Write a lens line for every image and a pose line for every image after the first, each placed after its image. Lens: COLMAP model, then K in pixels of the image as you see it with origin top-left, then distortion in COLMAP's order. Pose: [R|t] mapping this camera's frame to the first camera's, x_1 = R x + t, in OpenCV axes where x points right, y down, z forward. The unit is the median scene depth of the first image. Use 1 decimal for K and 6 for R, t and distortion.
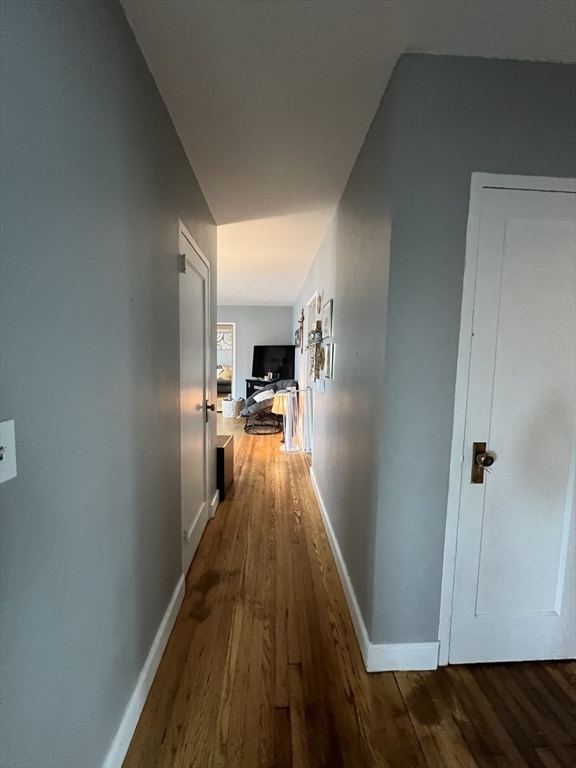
lens RADIAL K [[306.9, 0, 288.0], [0, 306.9, 382.9], [0, 0, 1]] dist [0.000148, -0.000046]
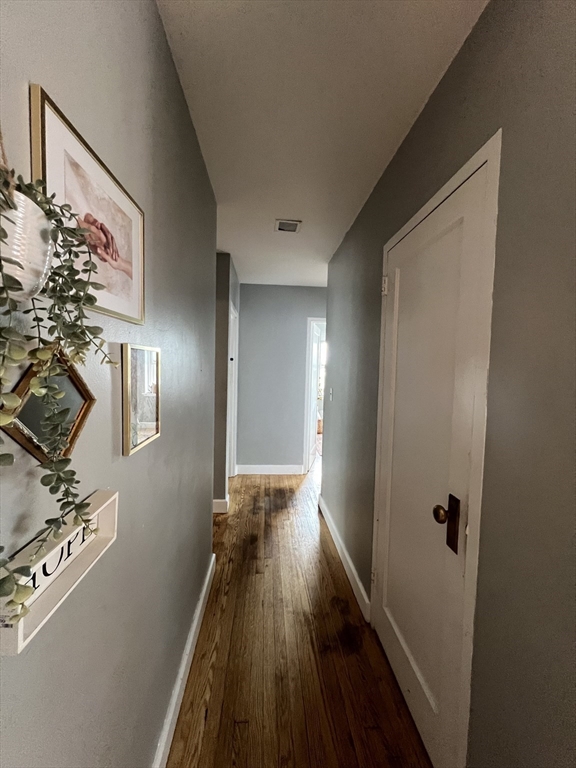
lens RADIAL K [[306.9, 0, 288.0], [0, 306.9, 382.9], [0, 0, 1]] dist [0.000148, -0.000046]
pose [[-0.998650, -0.041488, -0.031261, -0.023498], [-0.045541, 0.988727, 0.142638, -0.198995], [0.024991, 0.143869, -0.989281, 1.850201]]
